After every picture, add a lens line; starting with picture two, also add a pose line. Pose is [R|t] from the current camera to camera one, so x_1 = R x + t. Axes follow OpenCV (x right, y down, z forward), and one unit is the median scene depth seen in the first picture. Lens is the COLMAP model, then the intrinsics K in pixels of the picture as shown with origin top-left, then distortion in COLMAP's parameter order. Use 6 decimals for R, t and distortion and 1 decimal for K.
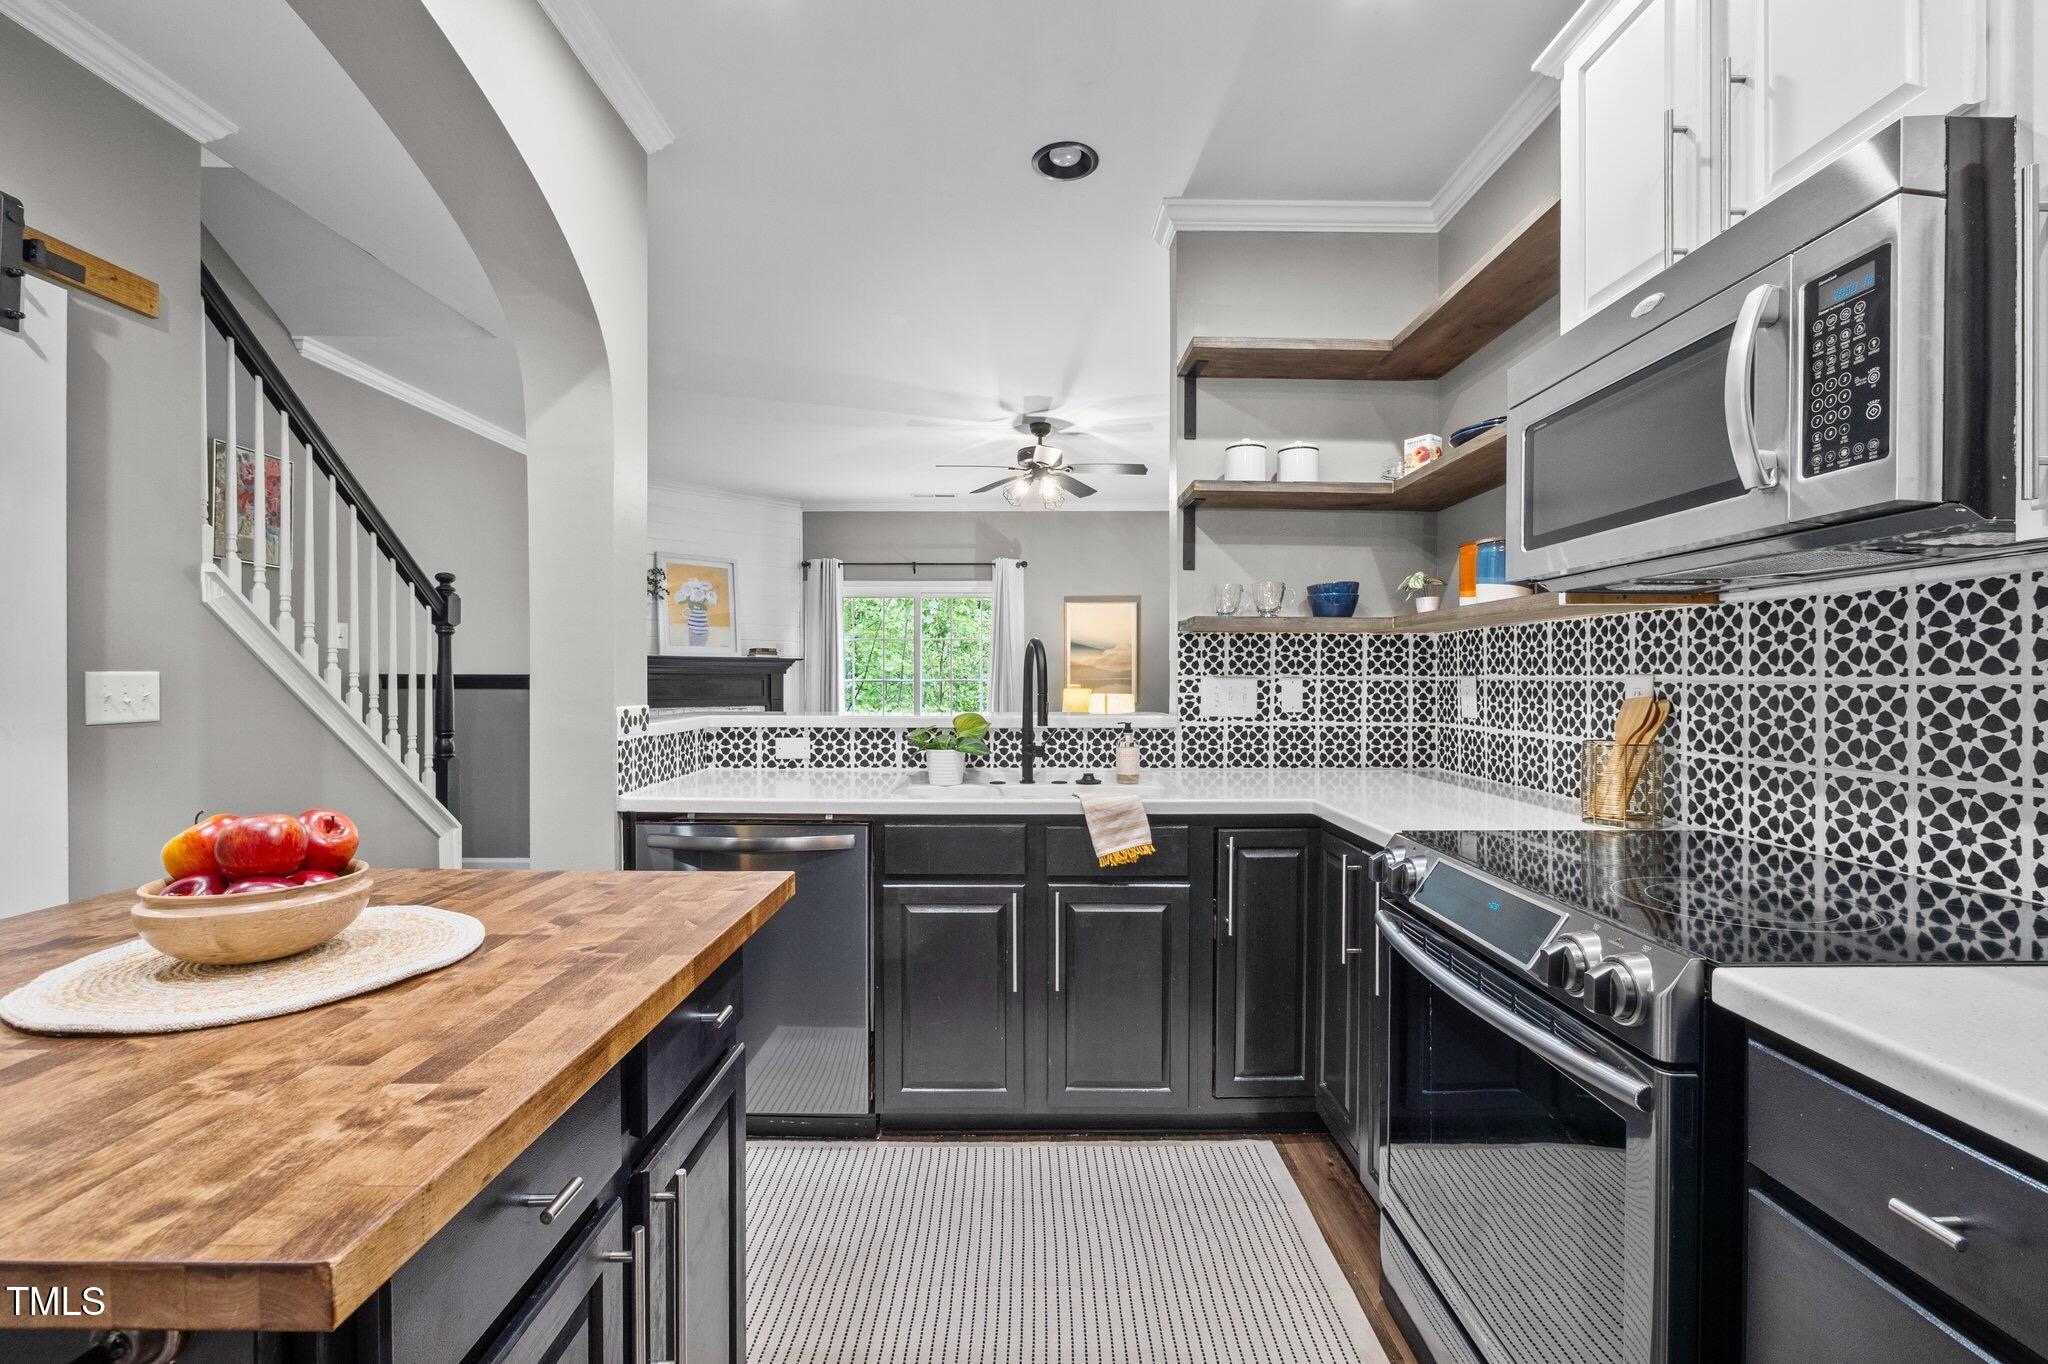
lens RADIAL K [[865.9, 0, 1037.4], [0, 865.9, 675.0], [0, 0, 1]] dist [-0.001283, 0.000105]
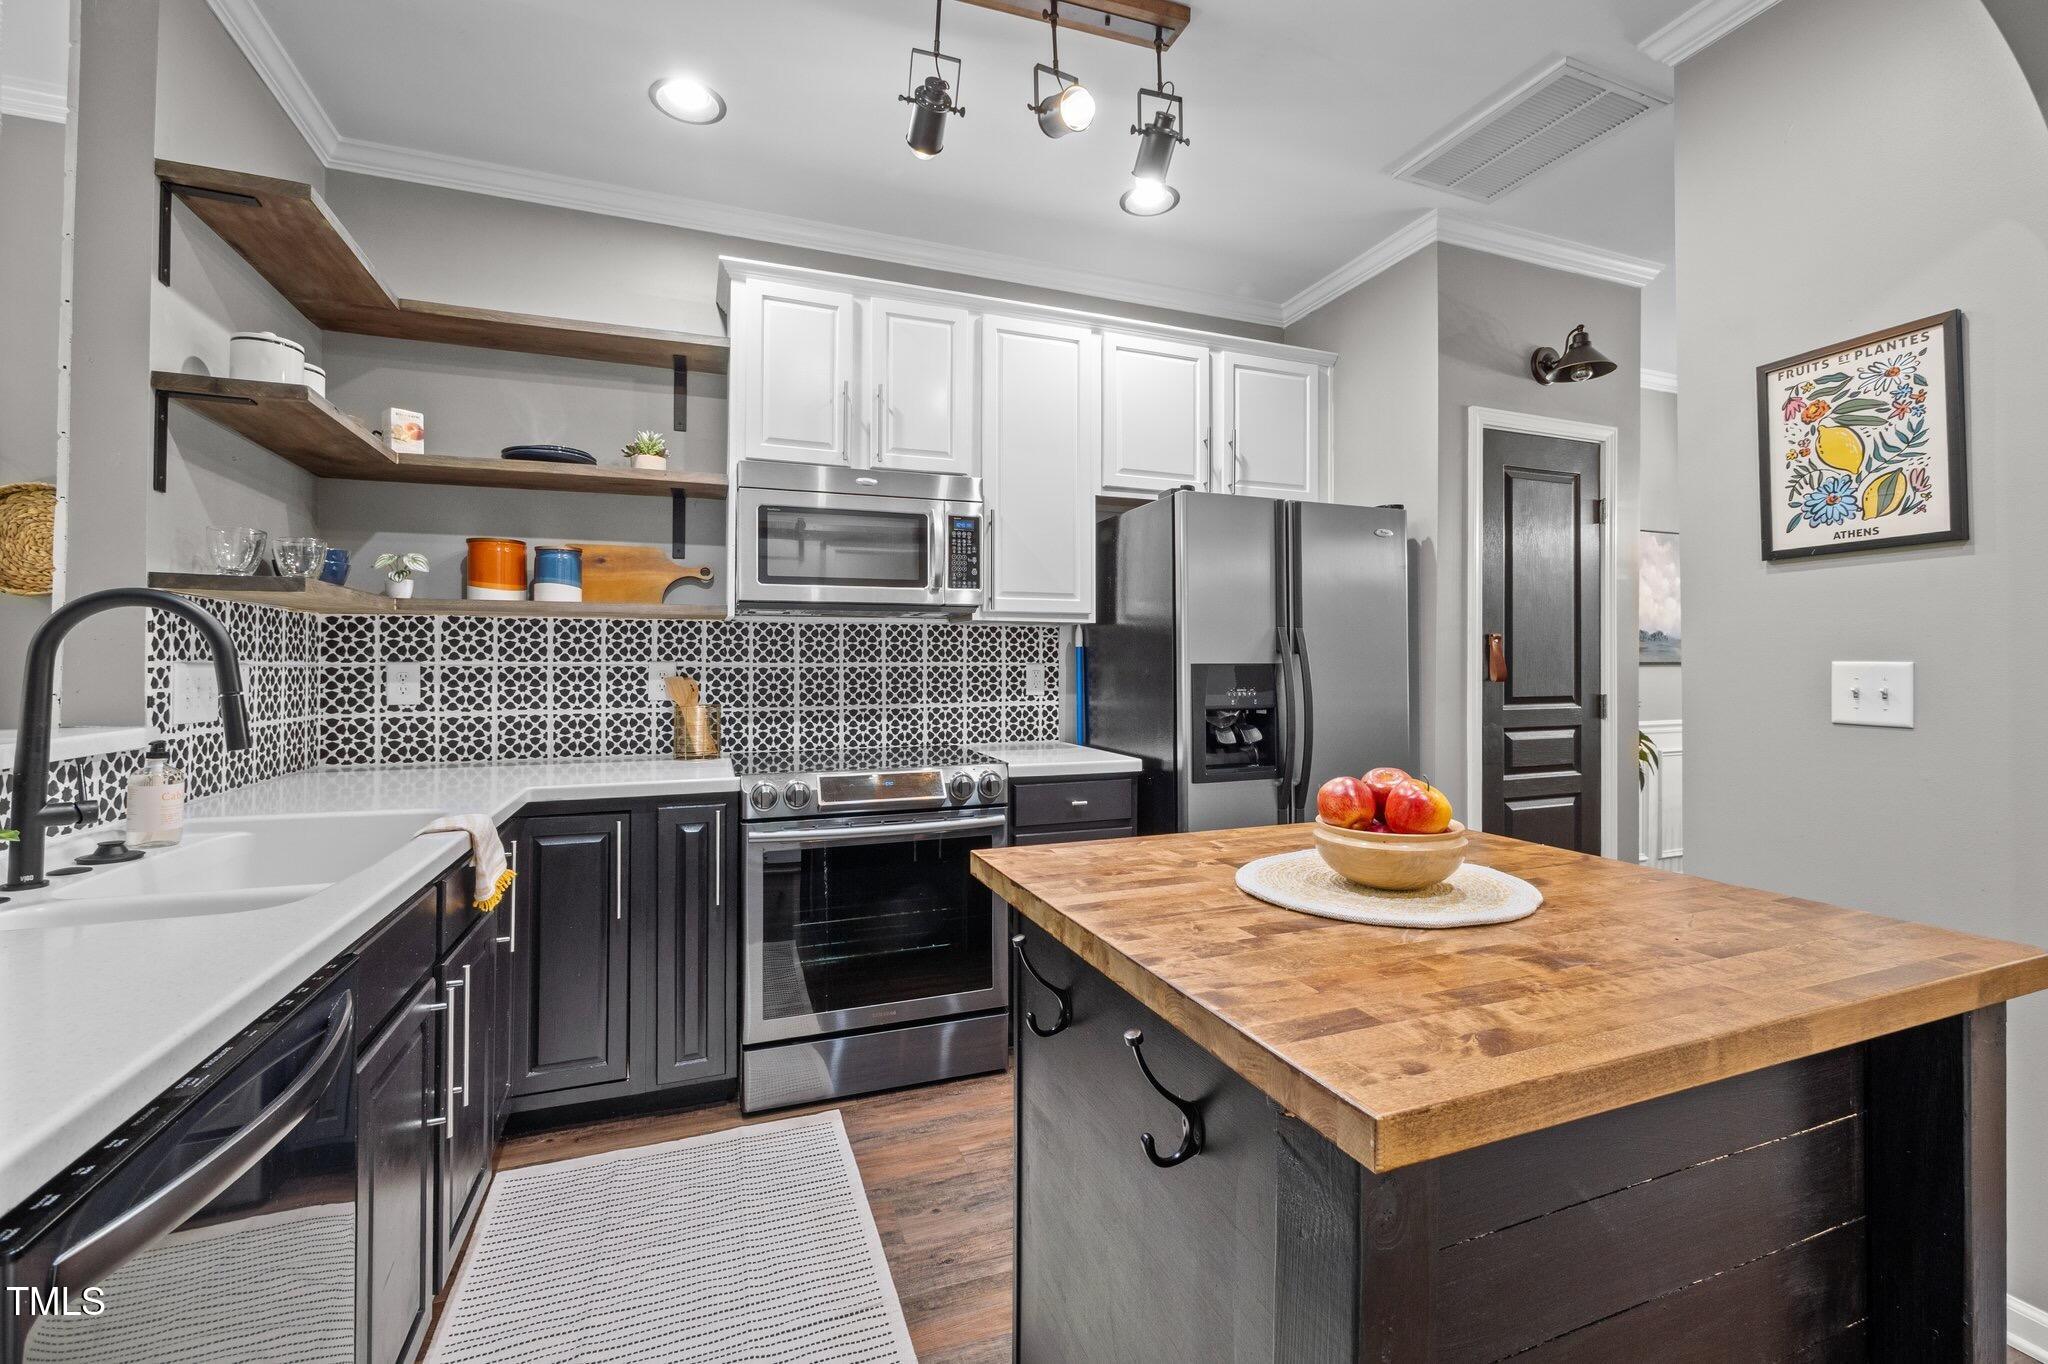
lens RADIAL K [[865.9, 0, 1023.2], [0, 865.9, 666.5], [0, 0, 1]] dist [-0.001283, 0.000105]
pose [[-0.334942, -0.001473, 0.942238, -1.104487], [-0.001609, 0.999998, 0.000991, 0.006598], [-0.942237, -0.001184, -0.334944, 1.096168]]
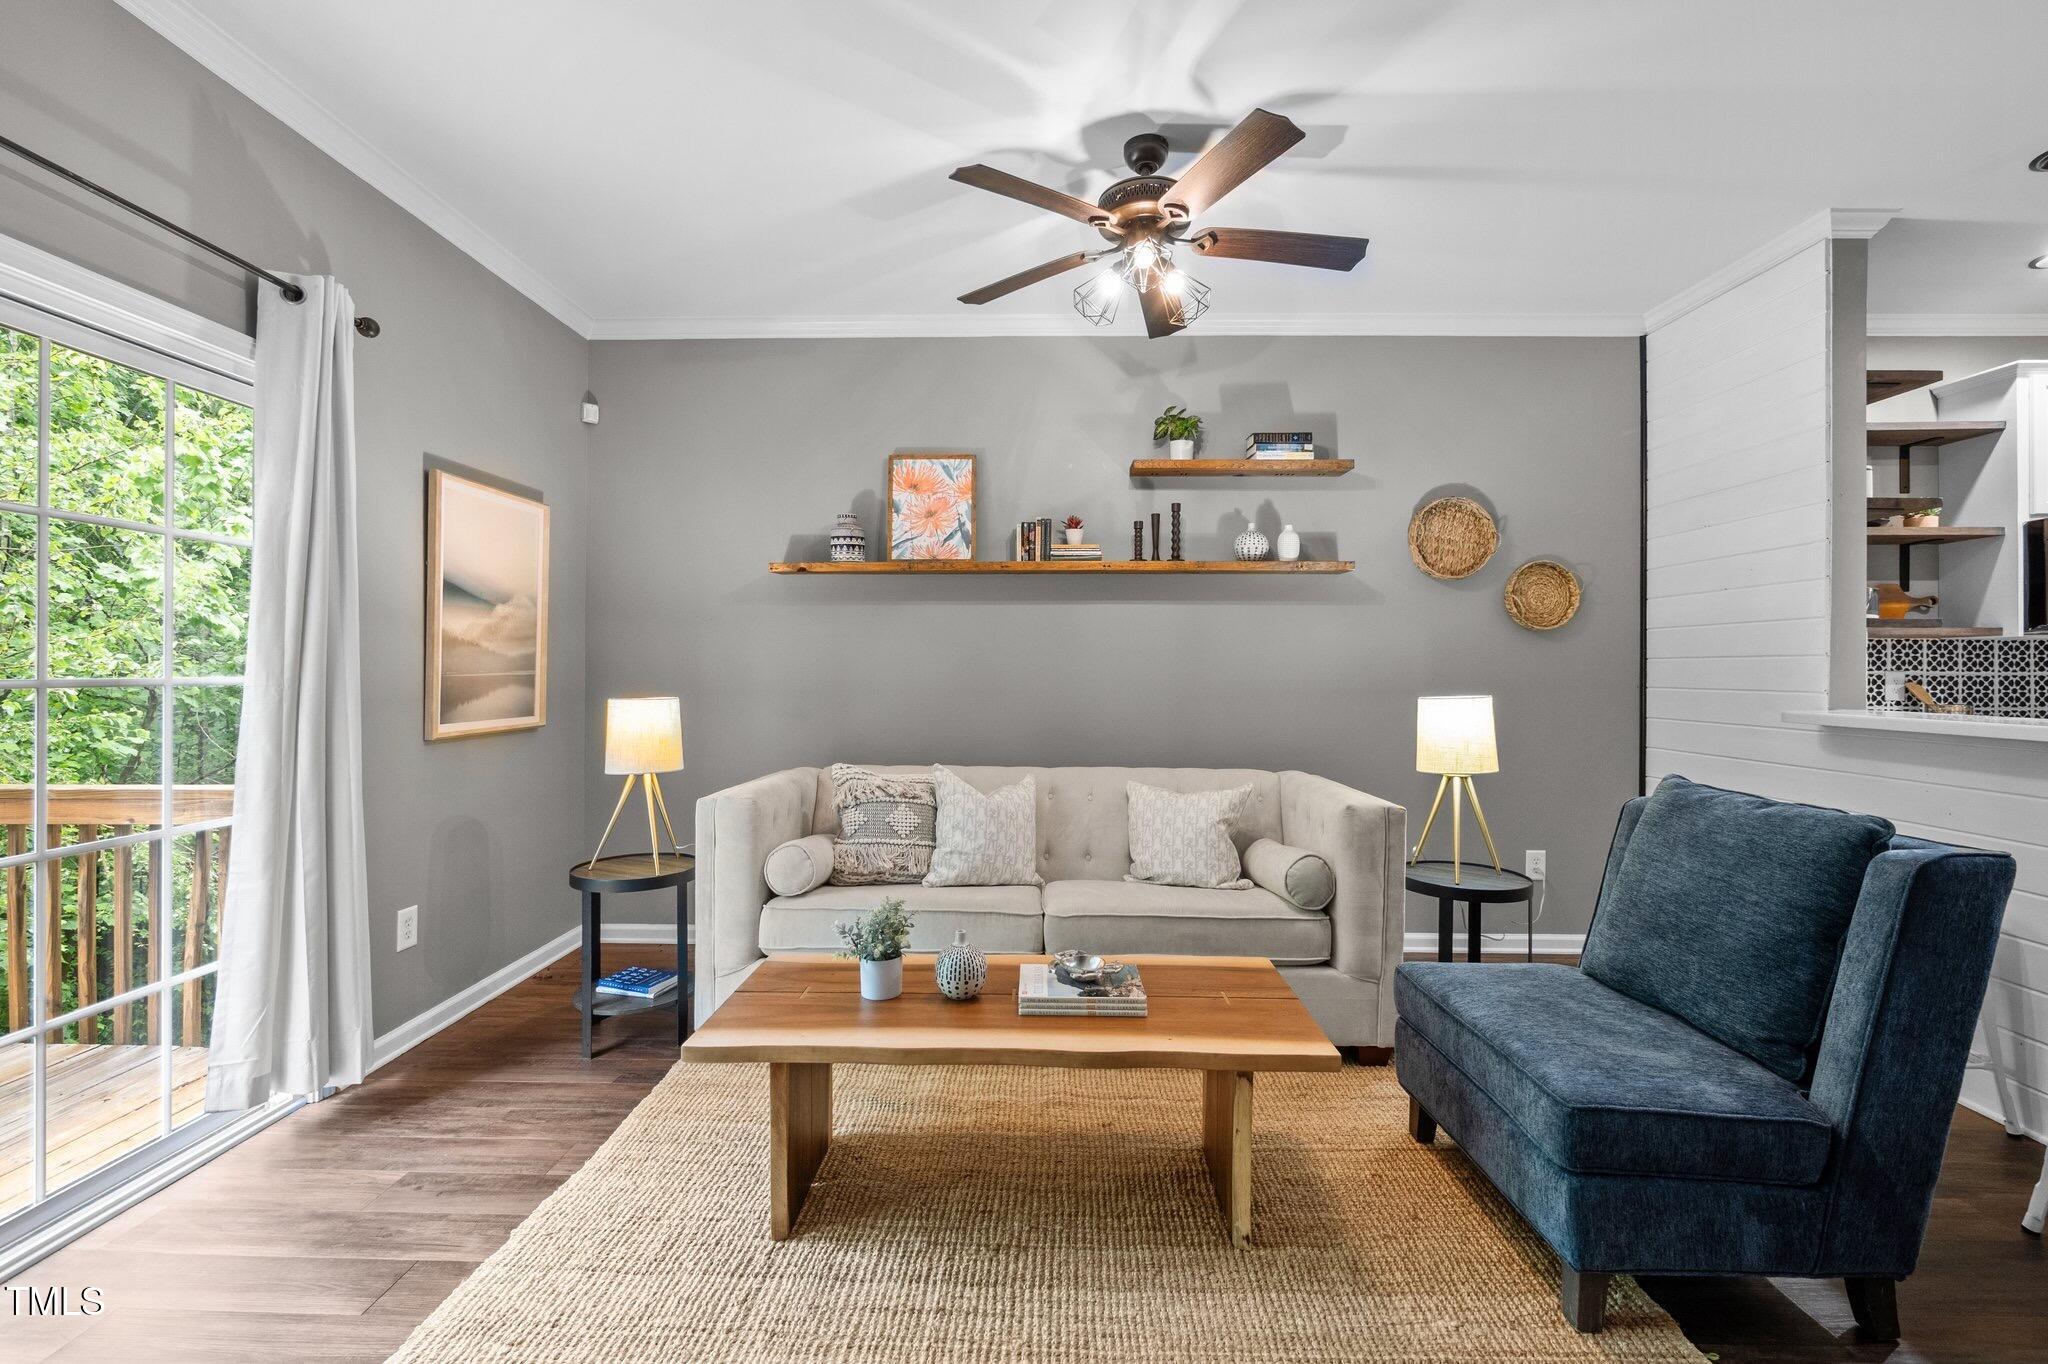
lens RADIAL K [[865.9, 0, 1031.5], [0, 865.9, 675.1], [0, 0, 1]] dist [-0.001283, 0.000105]
pose [[0.035470, 0.000073, 0.999371, -1.591078], [-0.004058, 0.999992, 0.000071, 0.019992], [-0.999362, -0.004058, 0.035470, 3.455502]]
